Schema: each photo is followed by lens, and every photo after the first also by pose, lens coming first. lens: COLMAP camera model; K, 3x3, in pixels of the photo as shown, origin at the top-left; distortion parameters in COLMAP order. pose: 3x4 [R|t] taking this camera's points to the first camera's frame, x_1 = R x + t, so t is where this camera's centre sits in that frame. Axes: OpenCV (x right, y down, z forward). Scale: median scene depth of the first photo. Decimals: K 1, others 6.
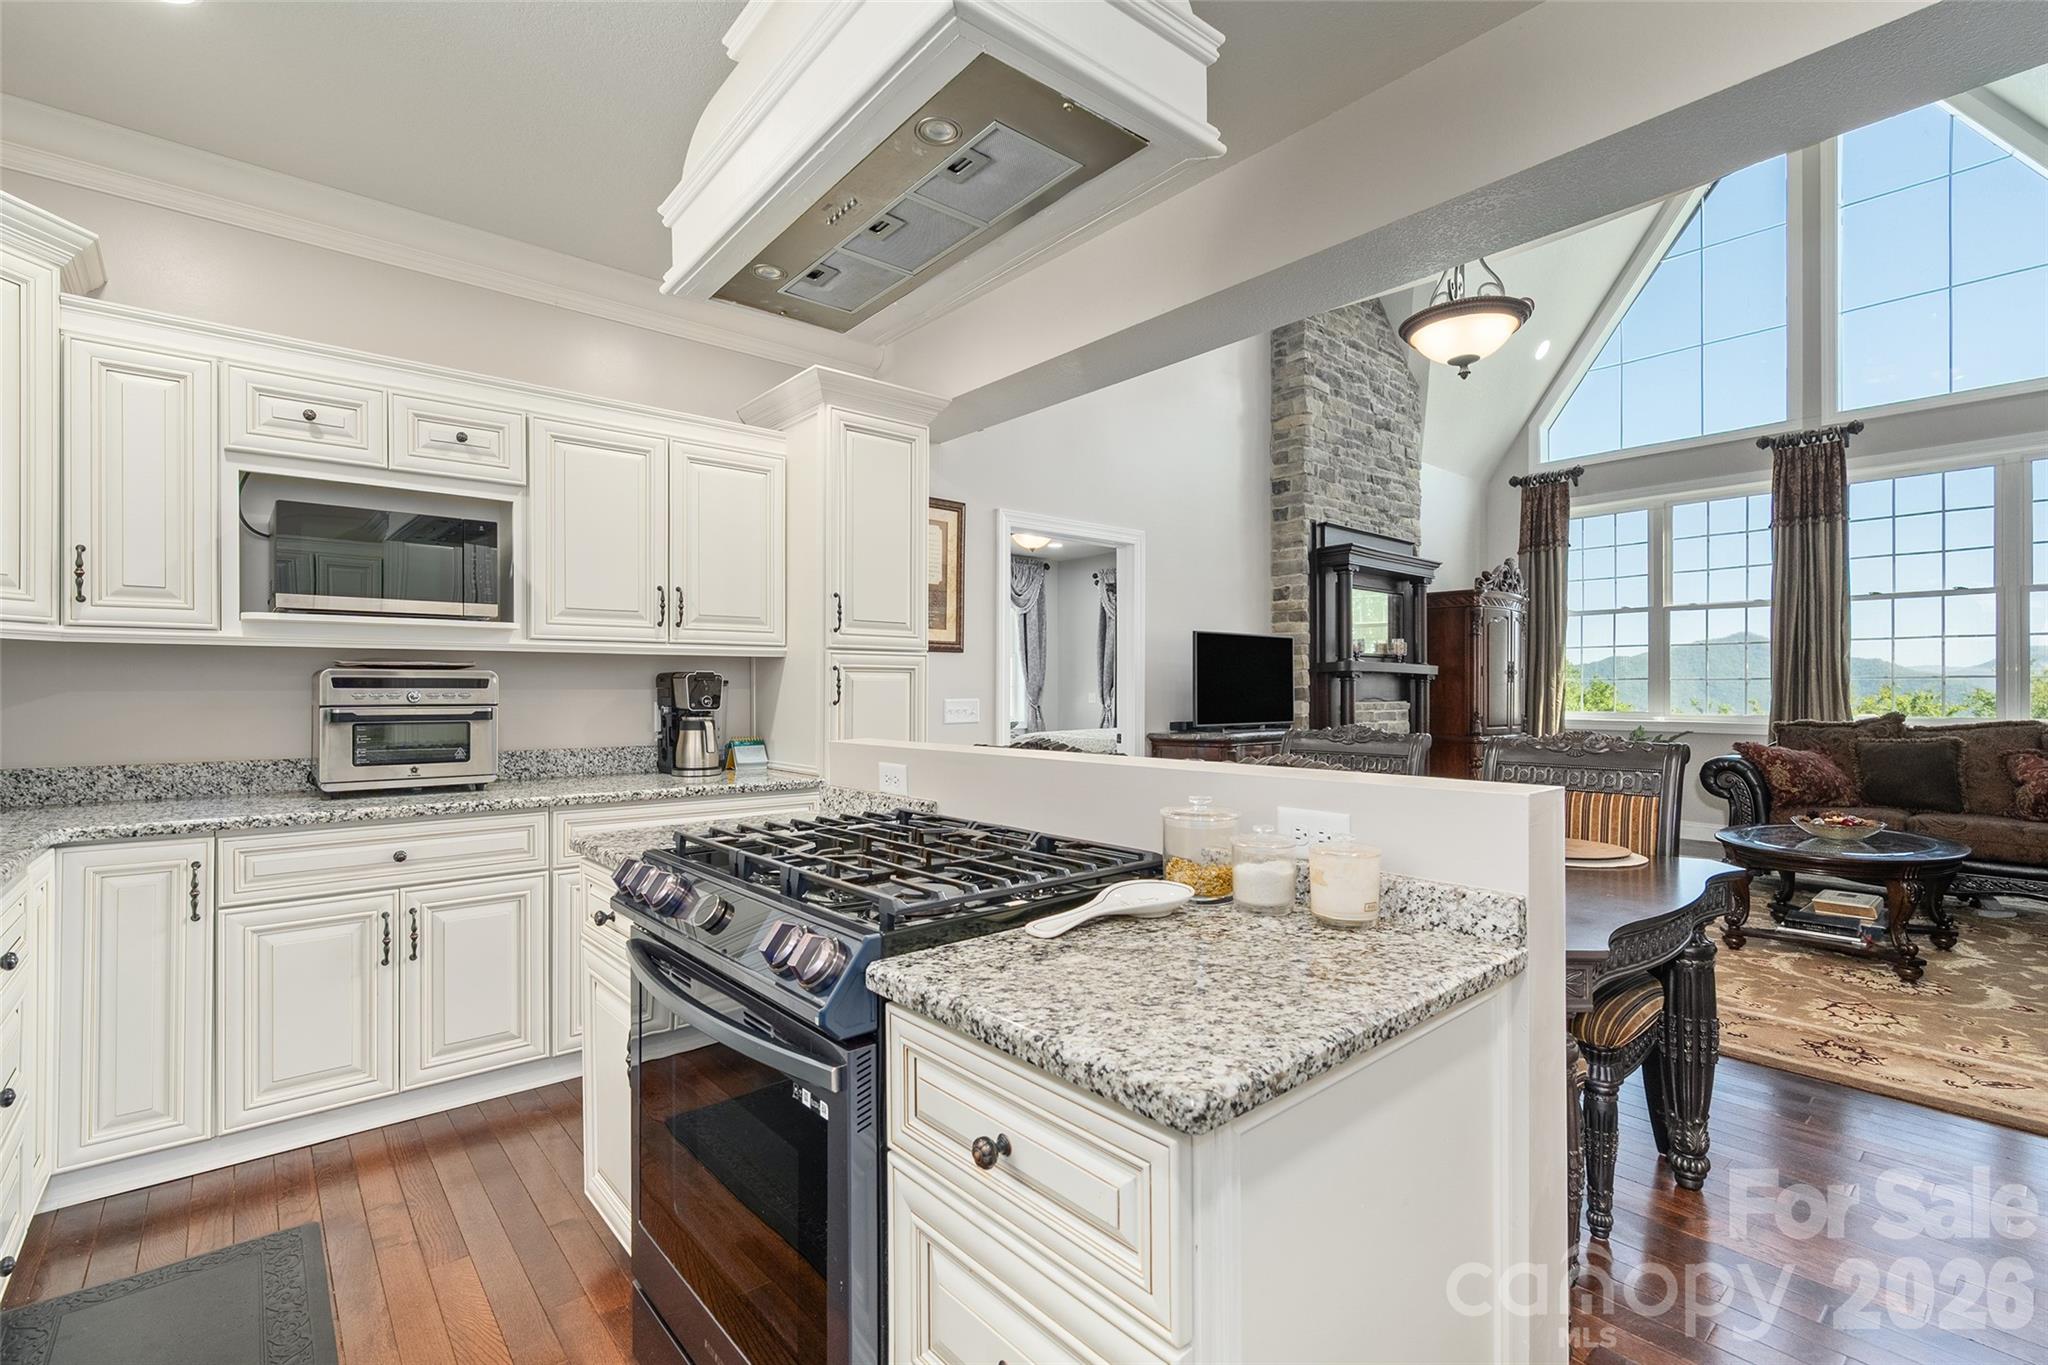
lens RADIAL K [[922.1, 0, 1021.9], [0, 922.1, 689.6], [0, 0, 1]] dist [-0.008126, 0.002913]
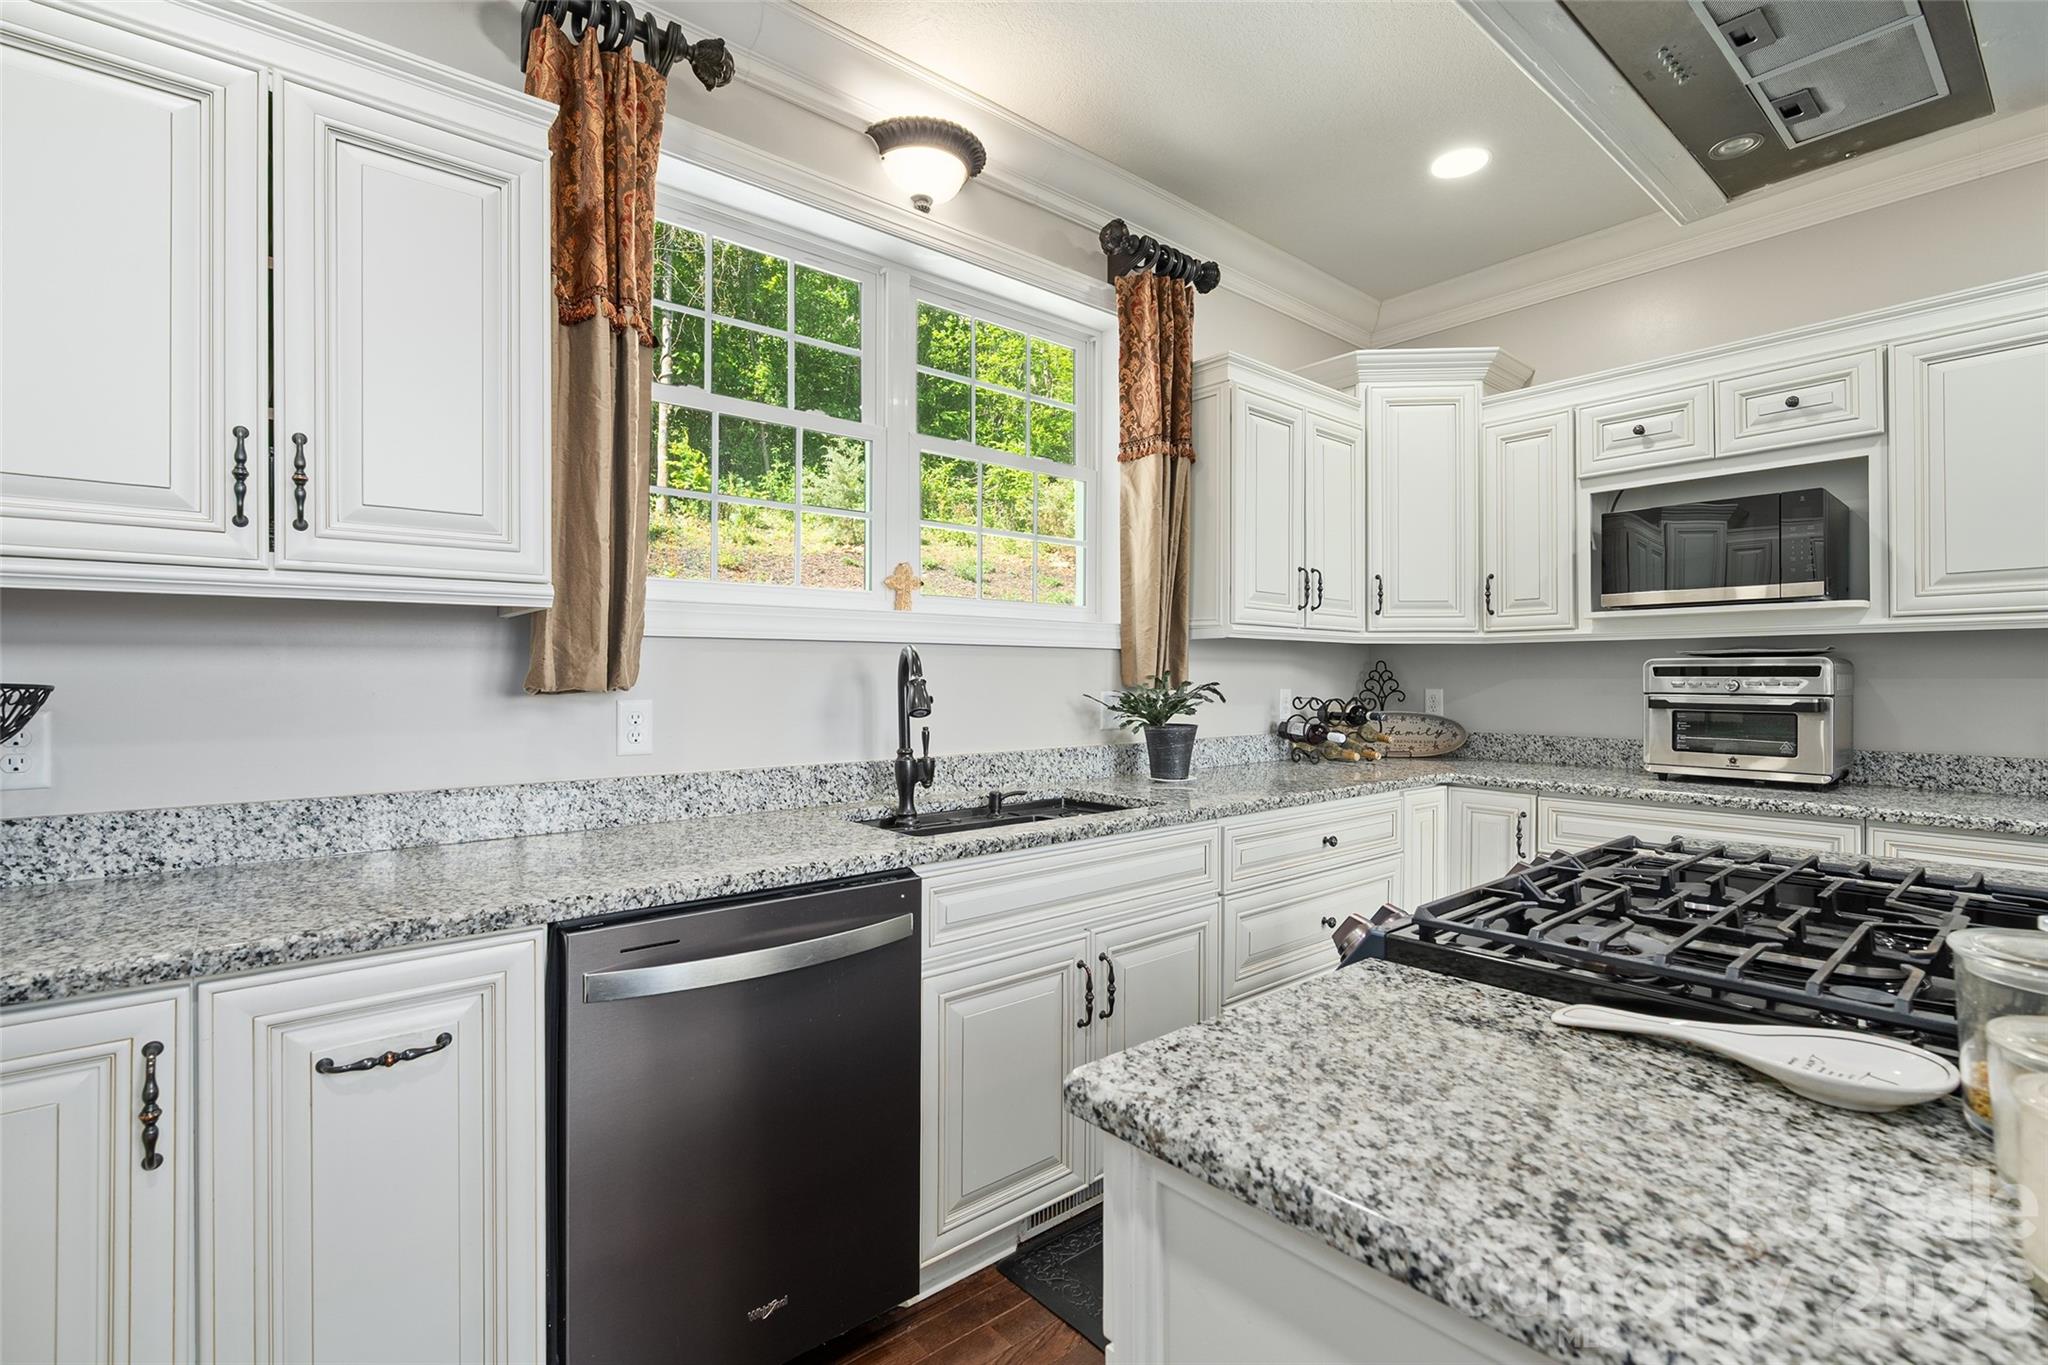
lens RADIAL K [[922.1, 0, 1020.0], [0, 922.1, 676.7], [0, 0, 1]] dist [-0.008126, 0.002913]
pose [[-0.004677, -0.000258, -0.999989, 0.297705], [-0.000894, 1.000000, -0.000254, -0.000432], [0.999989, 0.000892, -0.004677, 0.231141]]
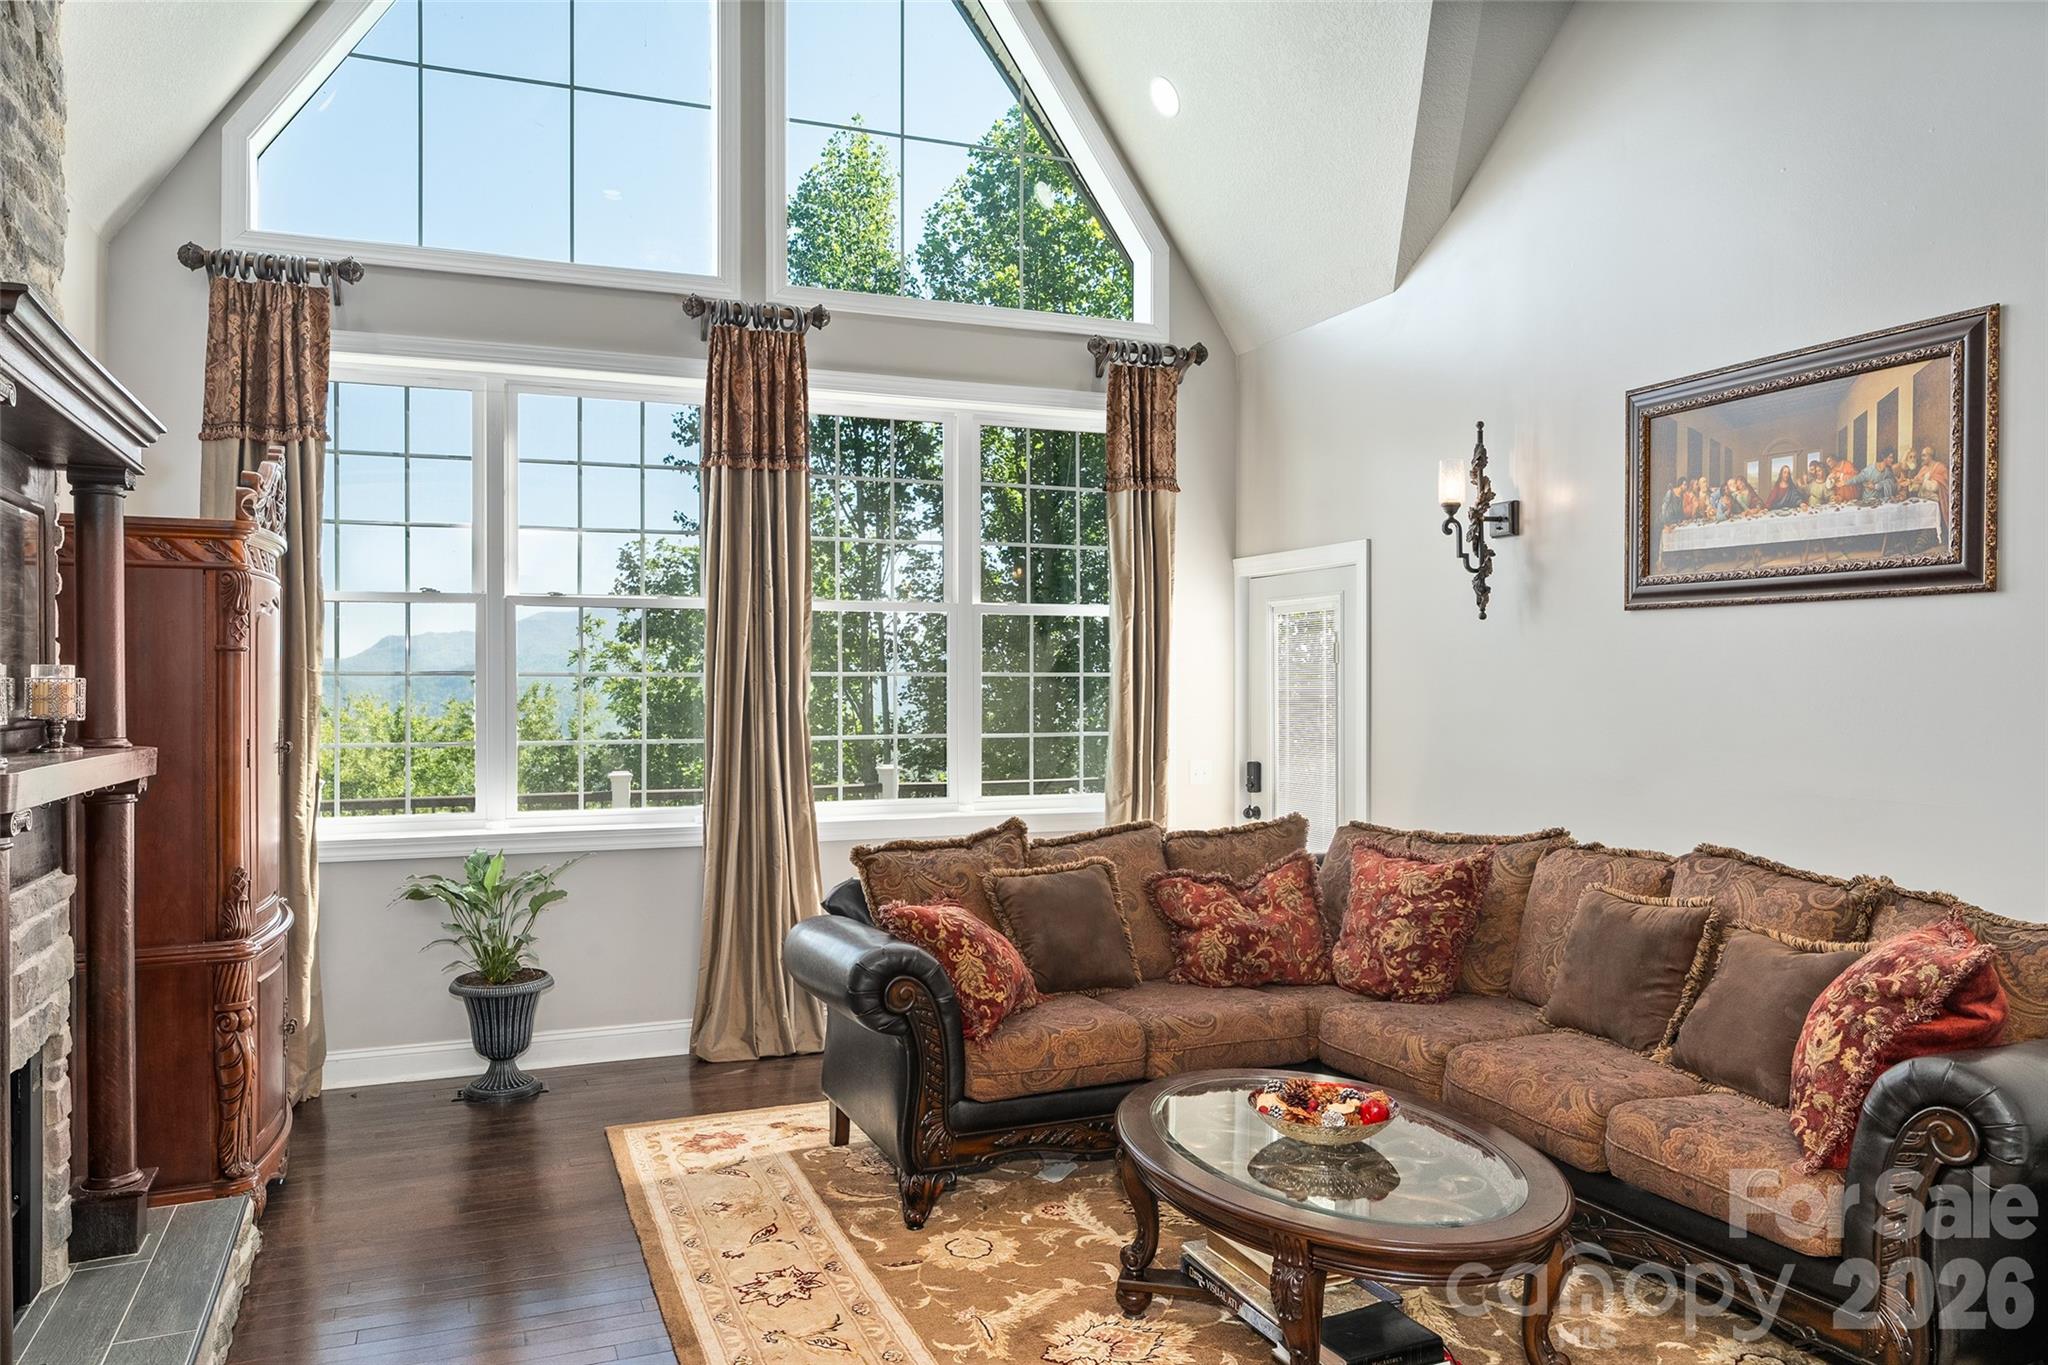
lens RADIAL K [[1420.3, 0, 1021.5], [0, 1420.3, 686.3], [0, 0, 1]] dist [0.003050, -0.000337]
pose [[0.318971, -0.003508, 0.947758, 0.177471], [0.002311, 0.999993, 0.002923, -0.111150], [-0.947762, 0.001257, 0.318976, 1.278684]]
